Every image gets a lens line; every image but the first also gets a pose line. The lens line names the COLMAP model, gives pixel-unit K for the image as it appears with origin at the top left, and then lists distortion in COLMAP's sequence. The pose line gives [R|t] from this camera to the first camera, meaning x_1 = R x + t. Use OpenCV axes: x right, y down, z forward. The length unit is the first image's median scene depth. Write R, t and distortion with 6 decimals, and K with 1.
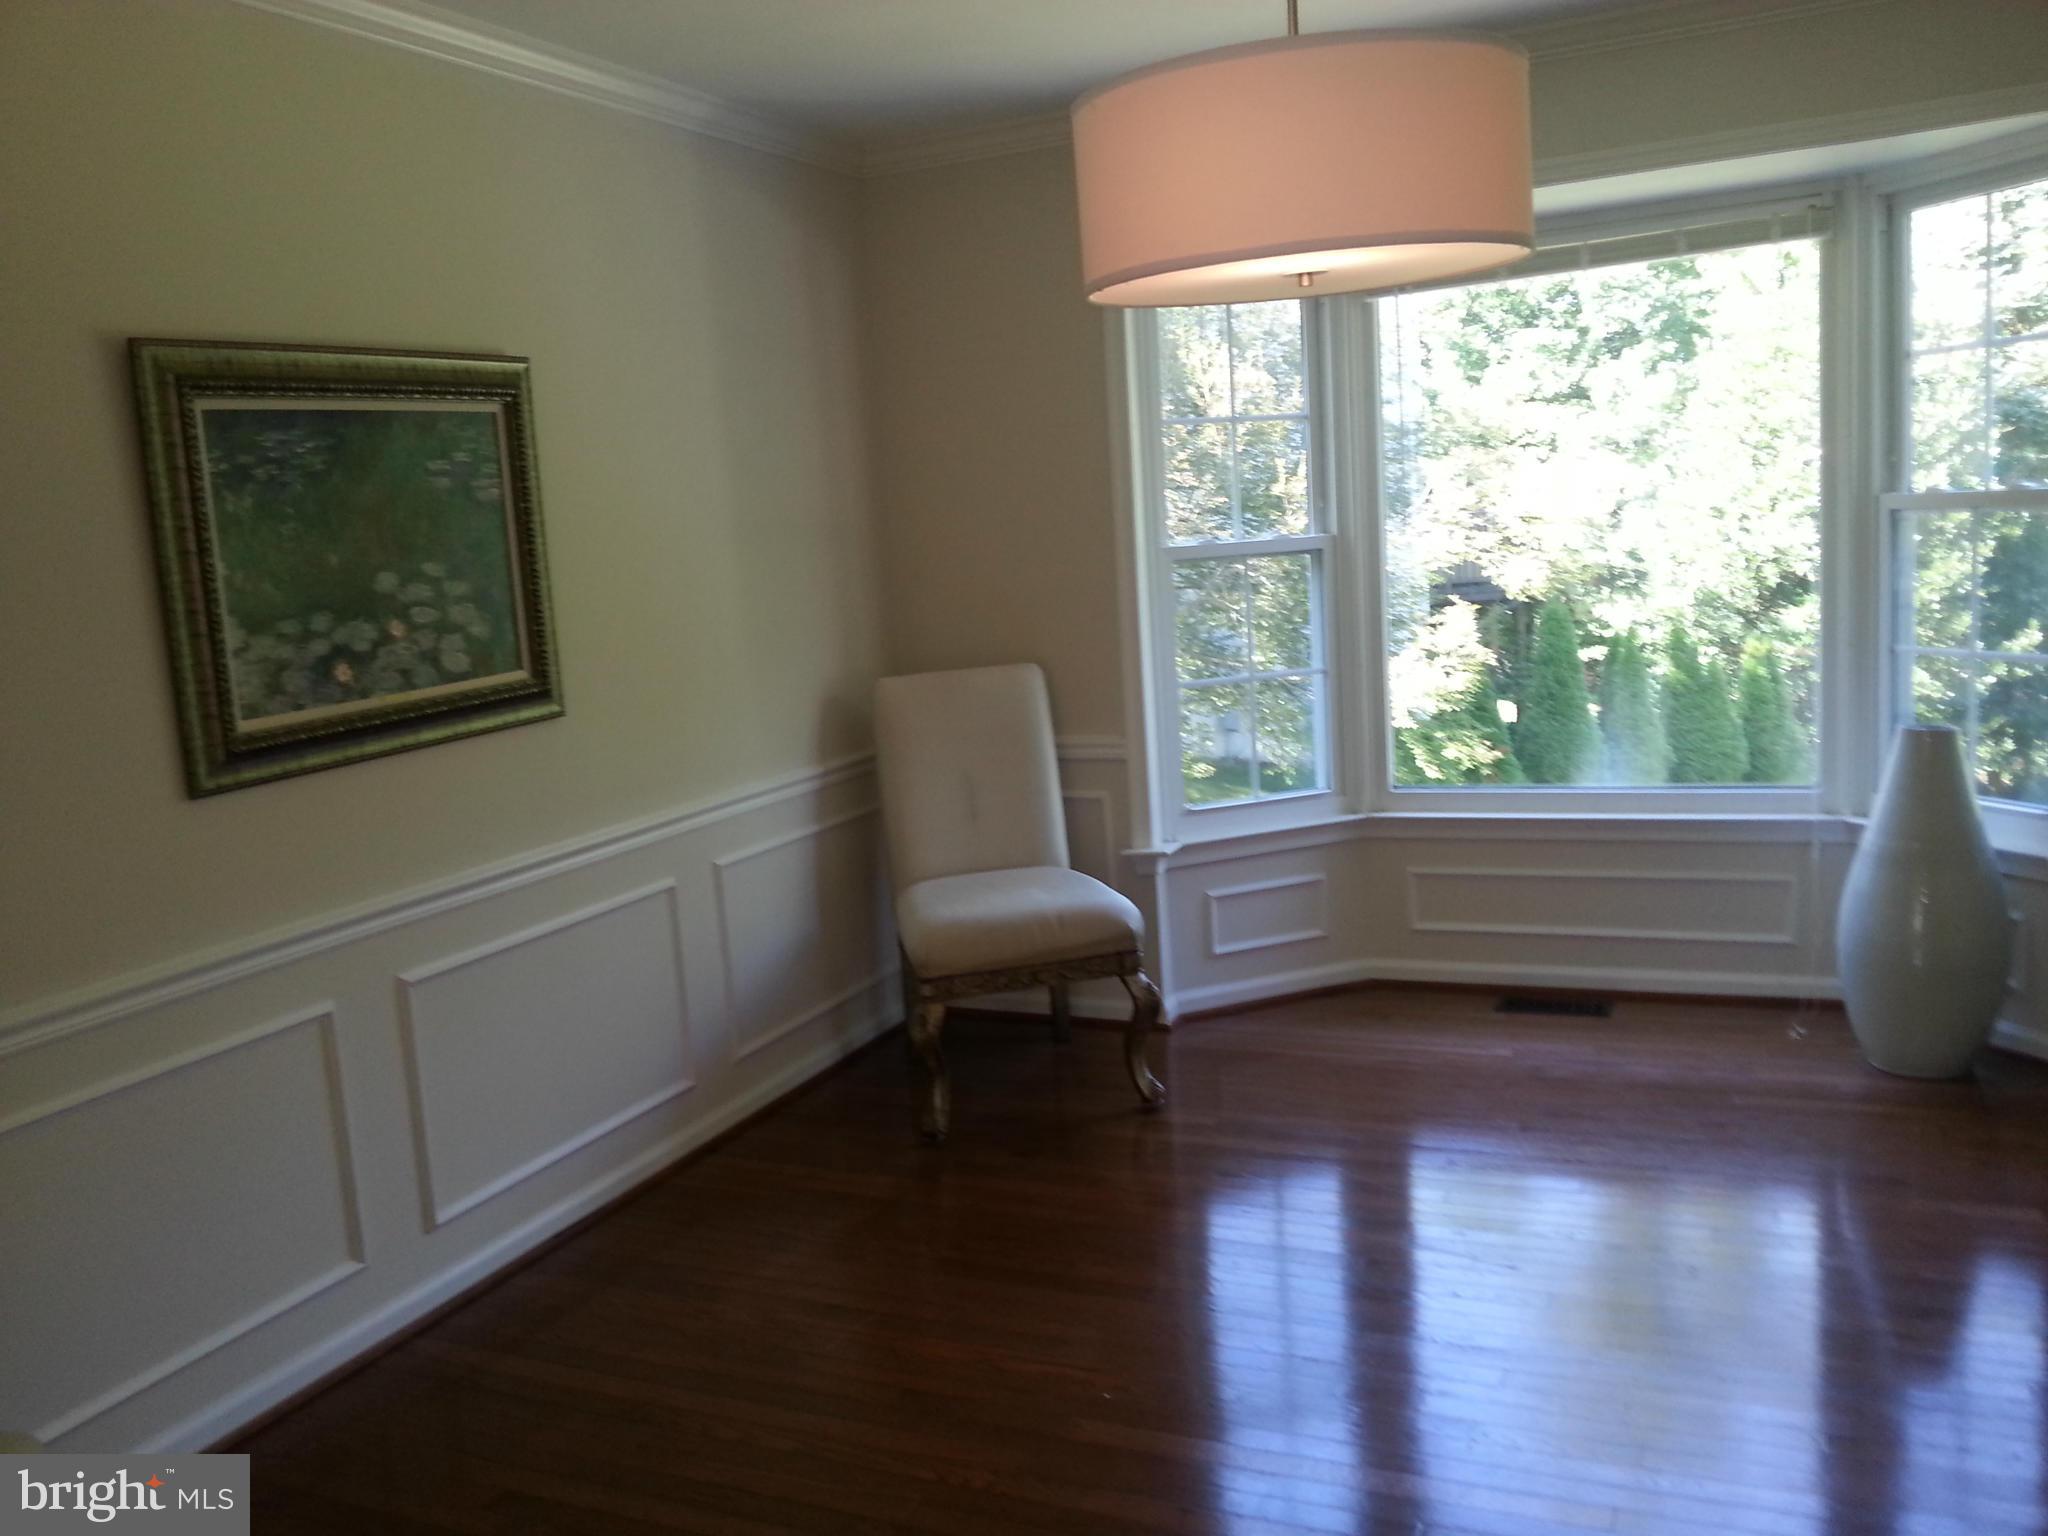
lens RADIAL K [[1695.9, 0, 1026.4], [0, 1695.9, 772.5], [0, 0, 1]] dist [0.003523, -0.038559]
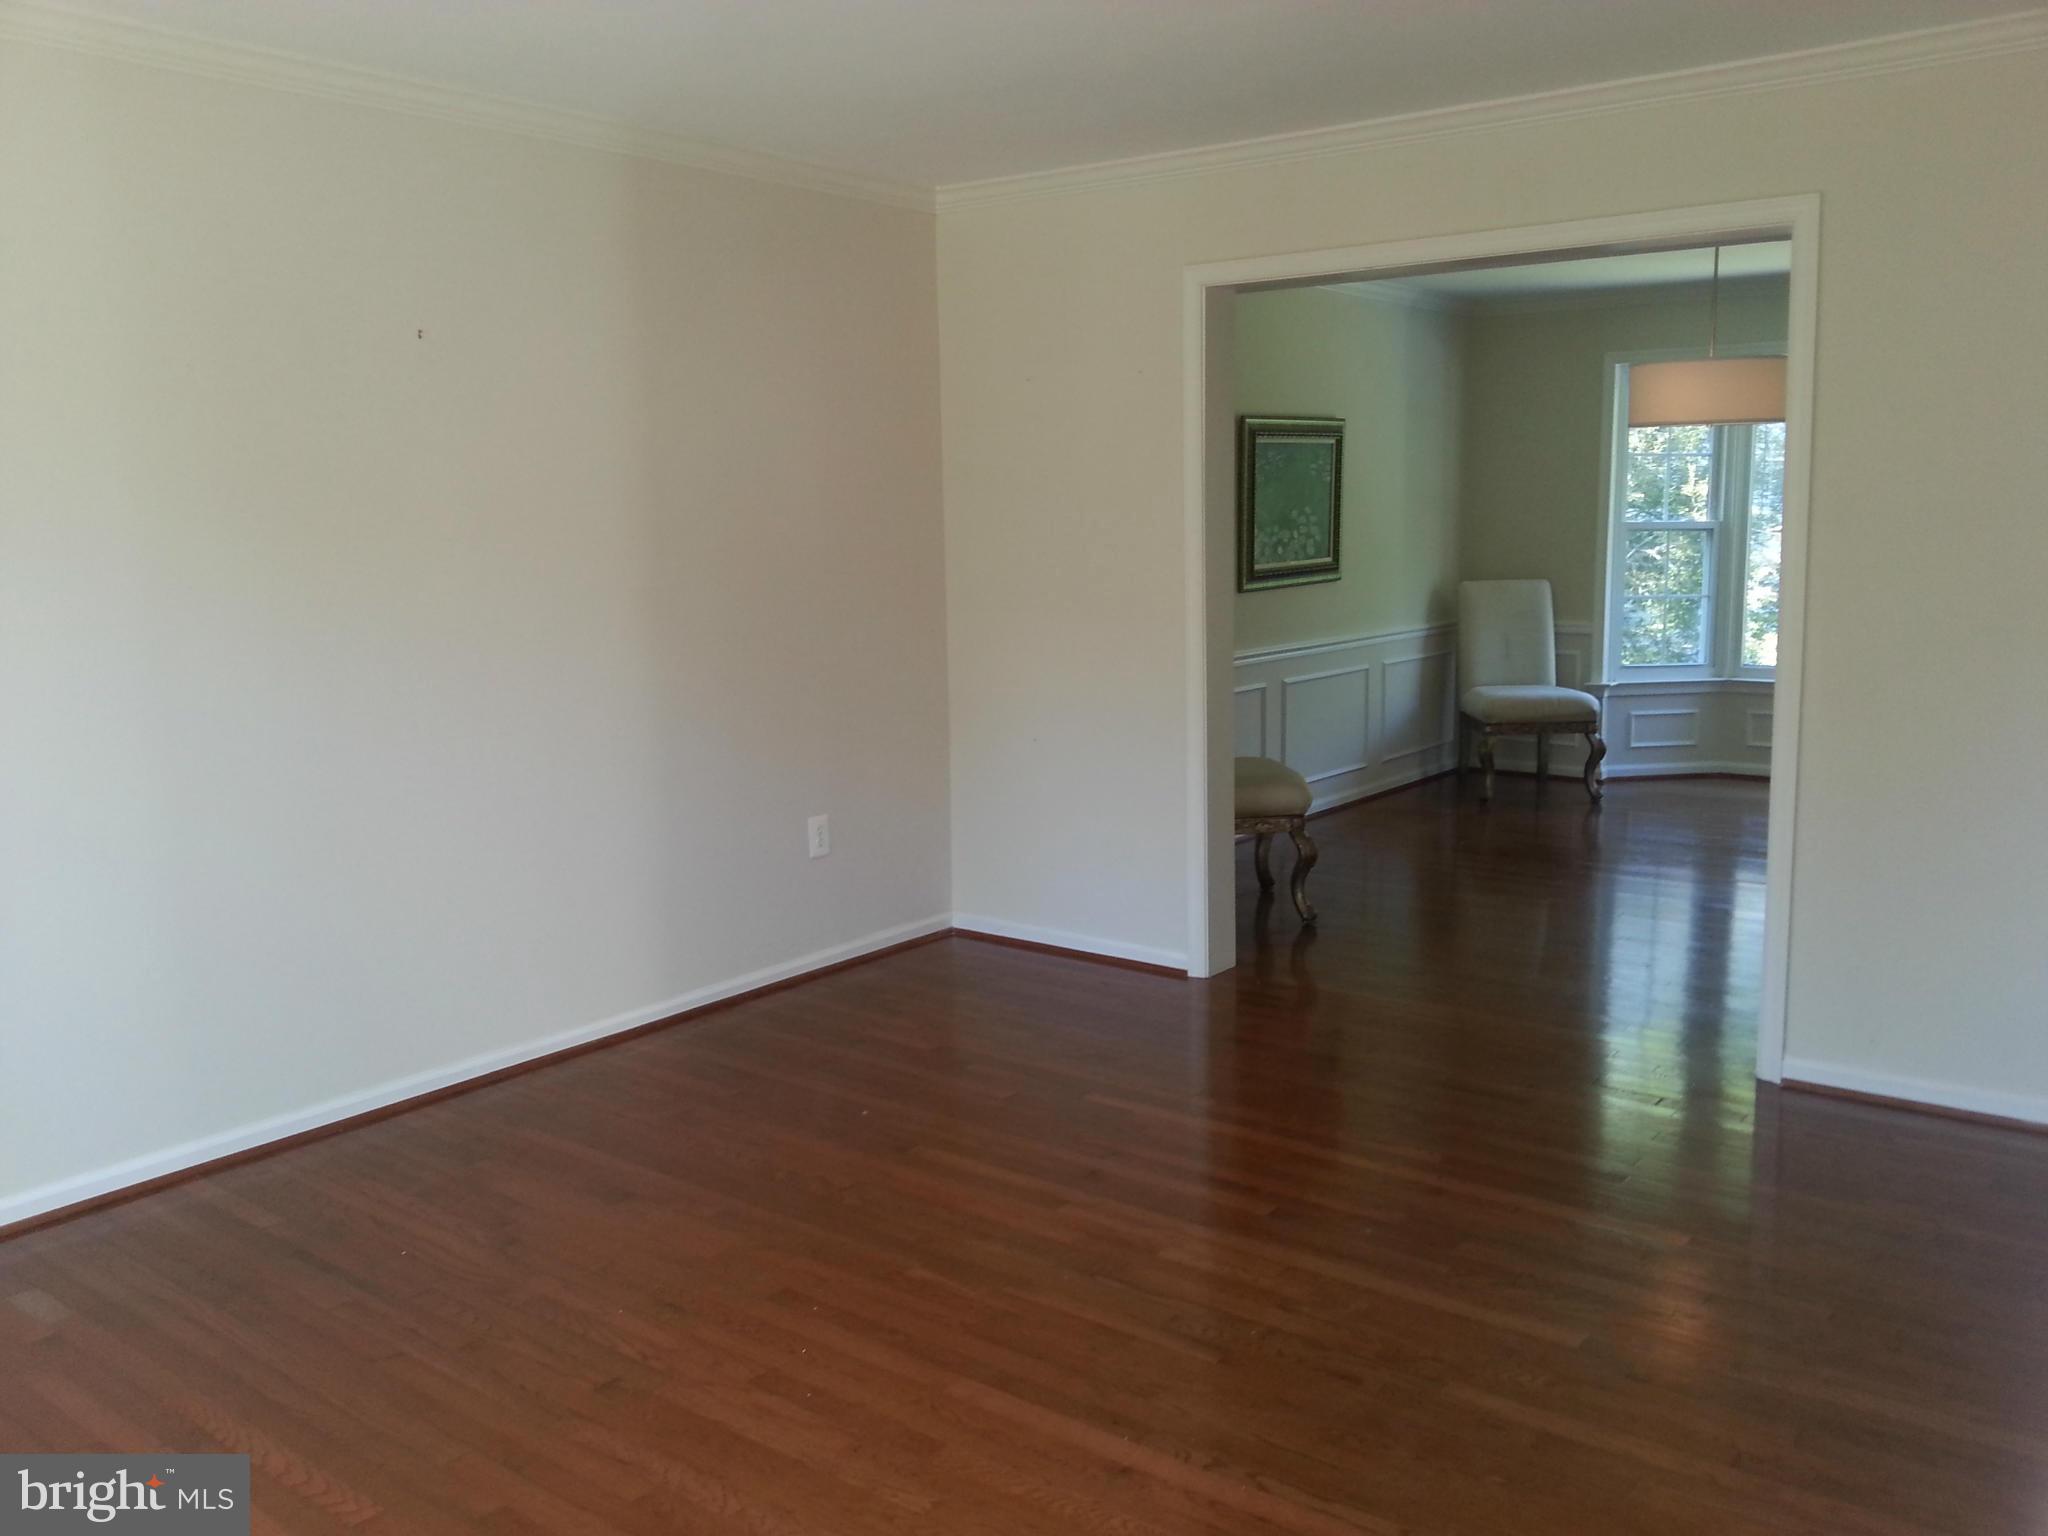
lens RADIAL K [[1695.9, 0, 1014.4], [0, 1695.9, 757.0], [0, 0, 1]] dist [0.003523, -0.038559]
pose [[0.973059, 0.086225, -0.213825, -0.156876], [-0.084886, 0.996271, 0.015453, 0.160302], [0.214360, 0.003114, 0.976750, -1.010705]]
